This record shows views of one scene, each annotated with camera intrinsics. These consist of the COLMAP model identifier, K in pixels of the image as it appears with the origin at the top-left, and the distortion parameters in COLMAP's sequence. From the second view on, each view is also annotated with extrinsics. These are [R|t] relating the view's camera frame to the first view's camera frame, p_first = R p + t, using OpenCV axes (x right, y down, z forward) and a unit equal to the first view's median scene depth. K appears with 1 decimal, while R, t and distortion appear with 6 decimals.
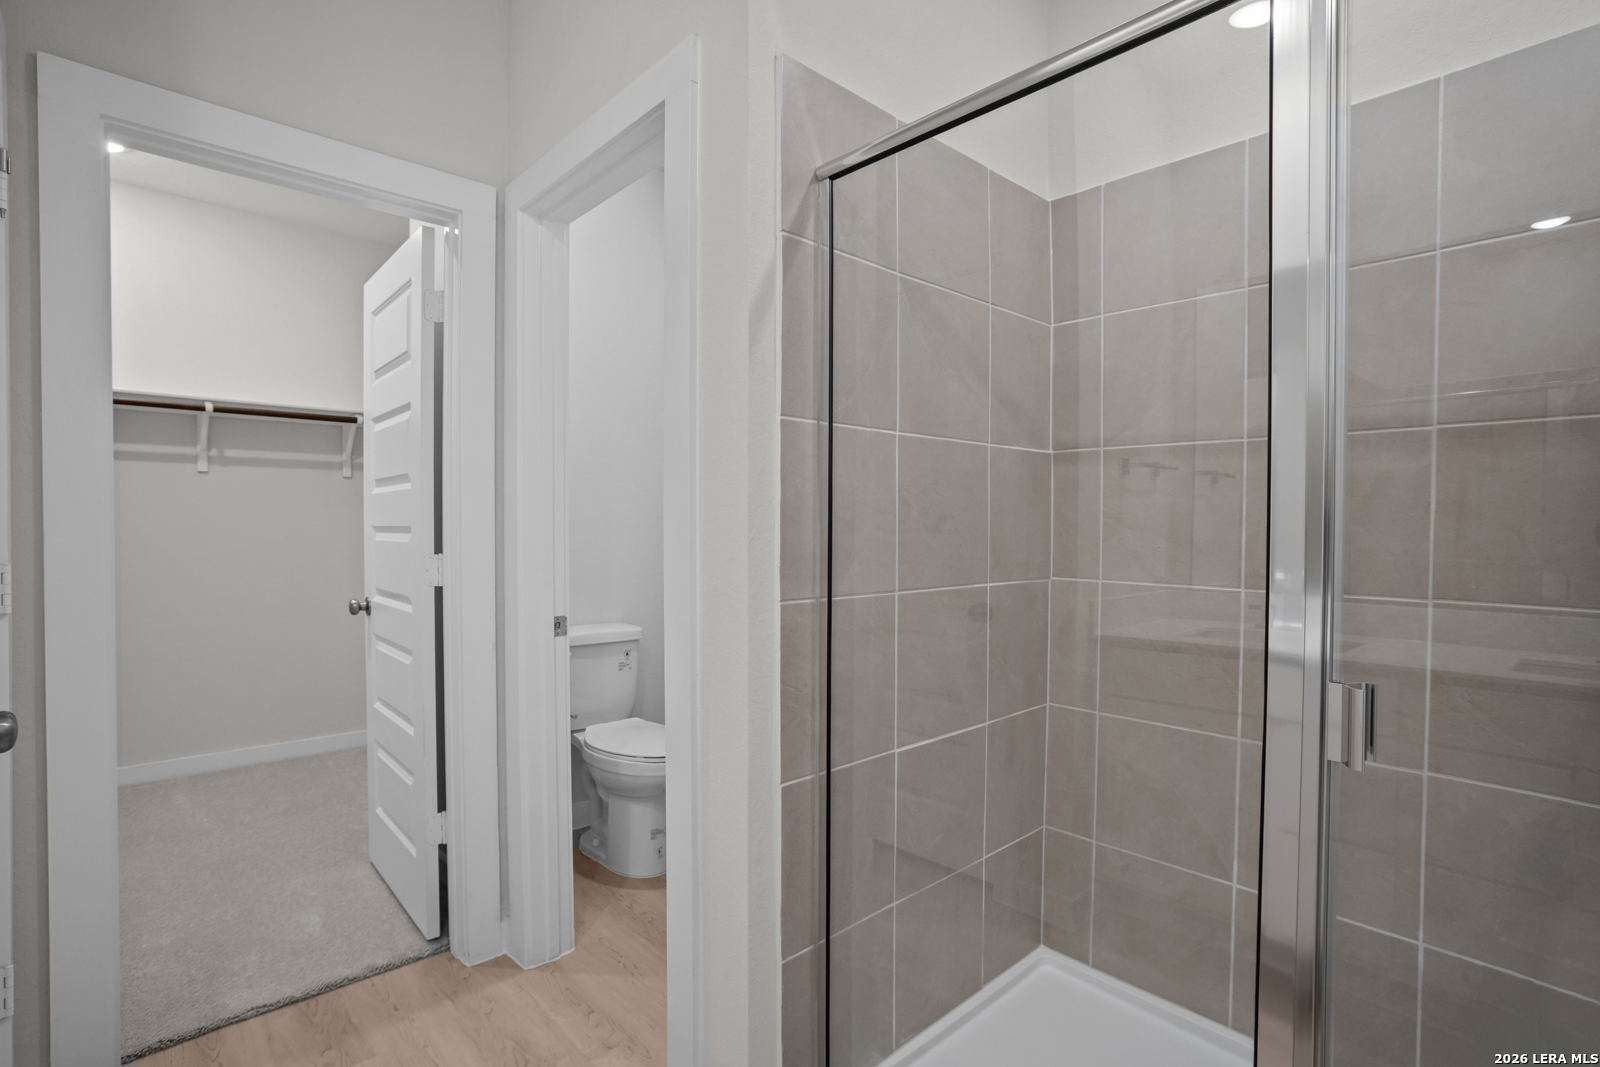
lens RADIAL K [[777.5, 0, 804.0], [0, 777.5, 534.0], [0, 0, 1]] dist [-0.042831, 0.018248]
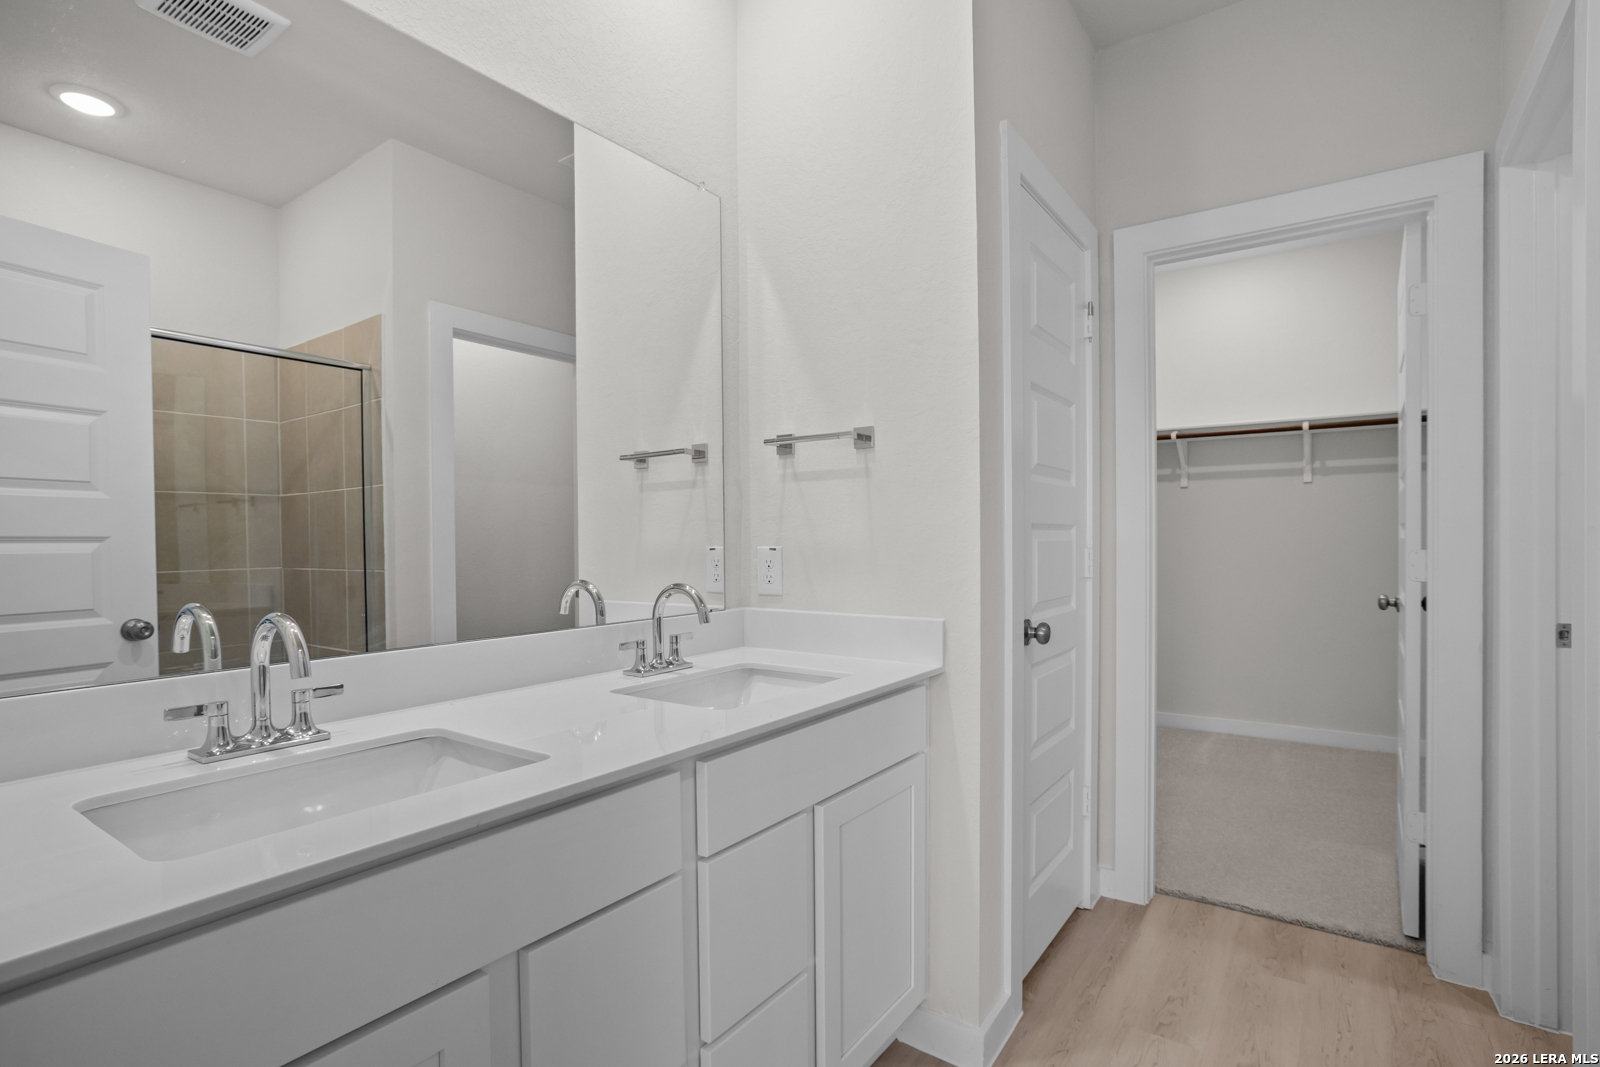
lens RADIAL K [[777.5, 0, 808.5], [0, 777.5, 548.8], [0, 0, 1]] dist [-0.042831, 0.018248]
pose [[0.215303, 0.012837, -0.976463, 0.256609], [-0.009398, 0.999895, 0.011073, 0.018862], [0.976502, 0.006793, 0.215401, 0.016267]]
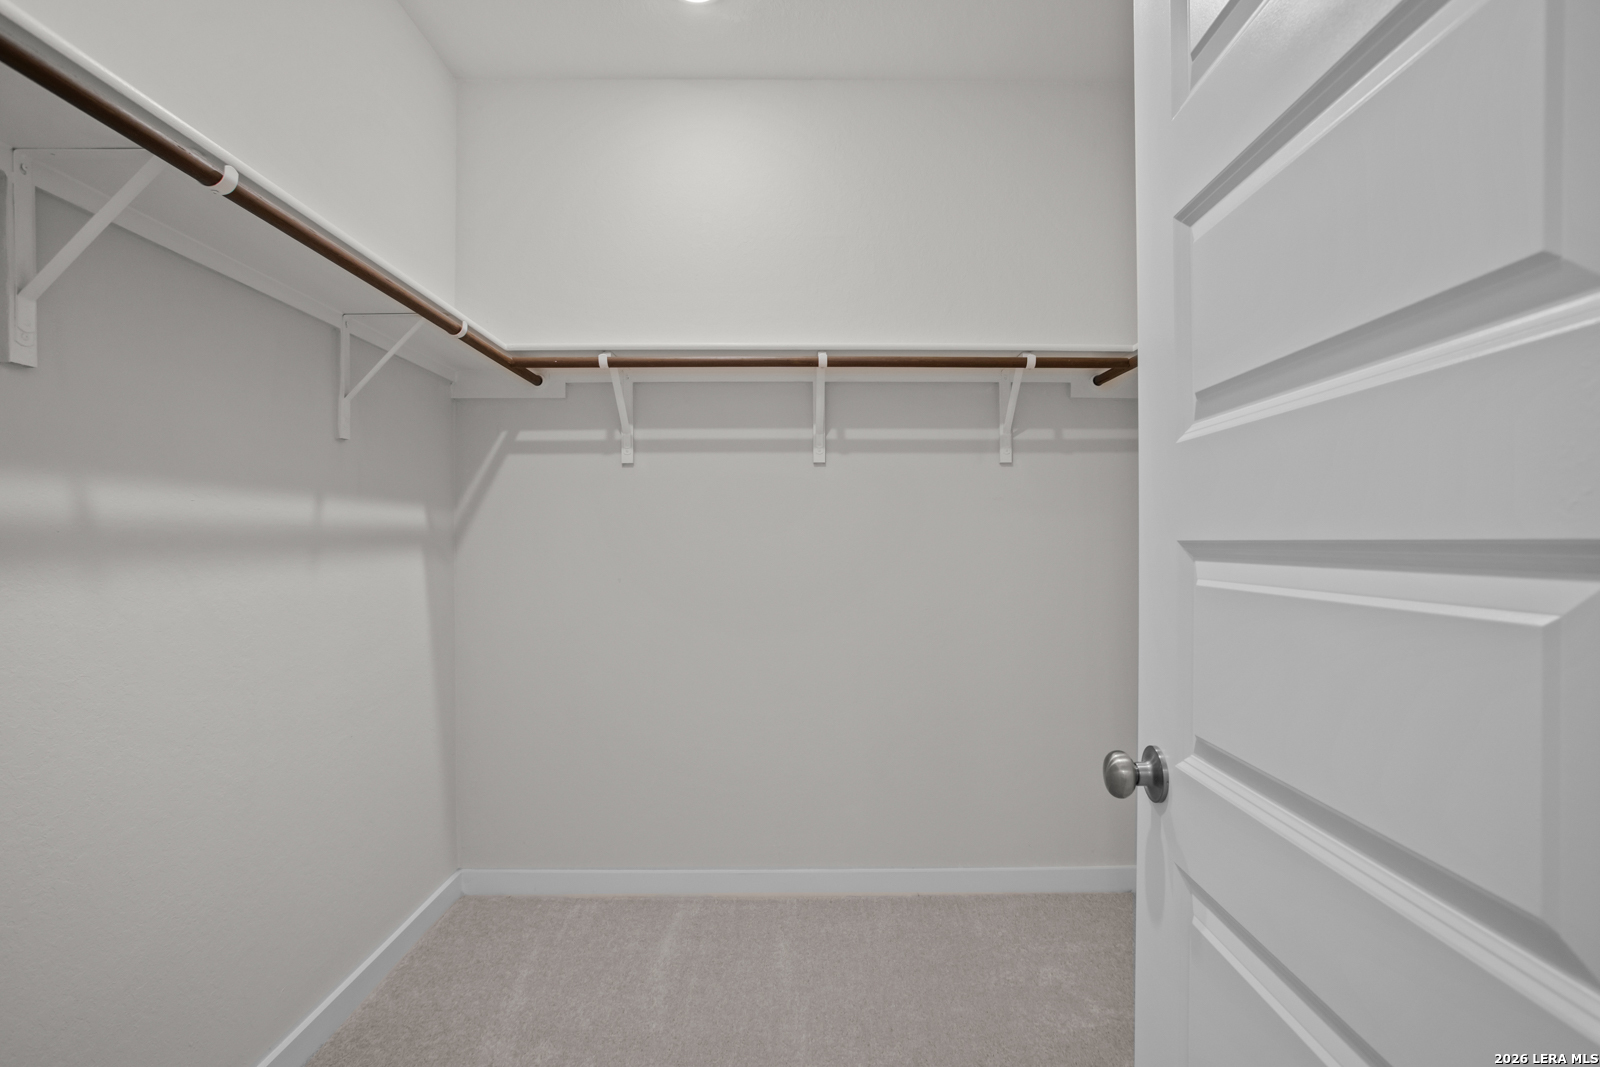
lens RADIAL K [[777.5, 0, 813.6], [0, 777.5, 535.8], [0, 0, 1]] dist [-0.042831, 0.018248]
pose [[0.757504, -0.005708, -0.652805, -0.465674], [-0.007025, 0.999833, -0.016895, -0.005521], [0.652792, 0.017384, 0.757337, 0.649313]]
